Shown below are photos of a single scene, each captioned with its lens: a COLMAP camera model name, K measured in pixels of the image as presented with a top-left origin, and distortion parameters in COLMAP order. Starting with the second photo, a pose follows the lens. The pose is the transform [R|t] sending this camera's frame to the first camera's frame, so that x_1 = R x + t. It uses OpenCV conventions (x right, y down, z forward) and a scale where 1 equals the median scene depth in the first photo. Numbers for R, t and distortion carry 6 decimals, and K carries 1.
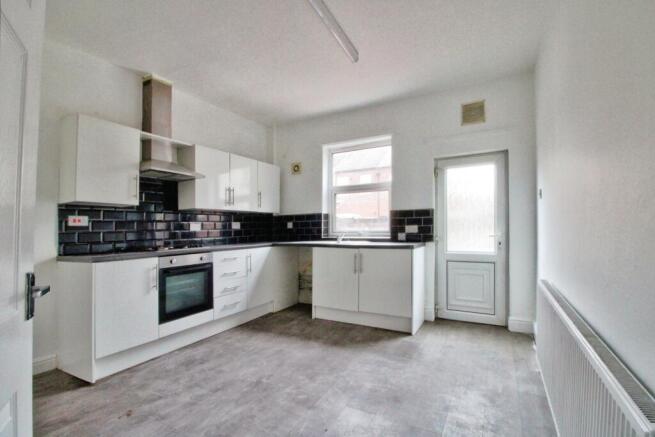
lens RADIAL K [[305.0, 0, 327.5], [0, 305.0, 218.5], [0, 0, 1]] dist [-0.012563, -0.000802]
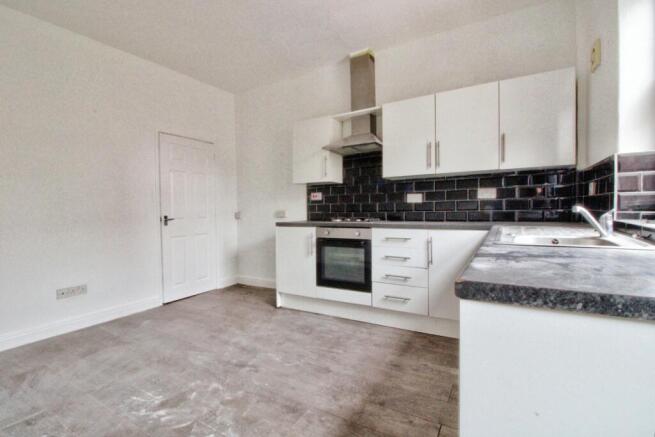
lens RADIAL K [[308.1, 0, 327.9], [0, 308.1, 201.3], [0, 0, 1]] dist [-0.000218, -0.000192]
pose [[-0.030524, 0.007759, -0.999504, 0.592664], [0.061087, 0.998115, 0.005883, 0.024545], [0.997666, -0.060878, -0.030941, 1.069089]]
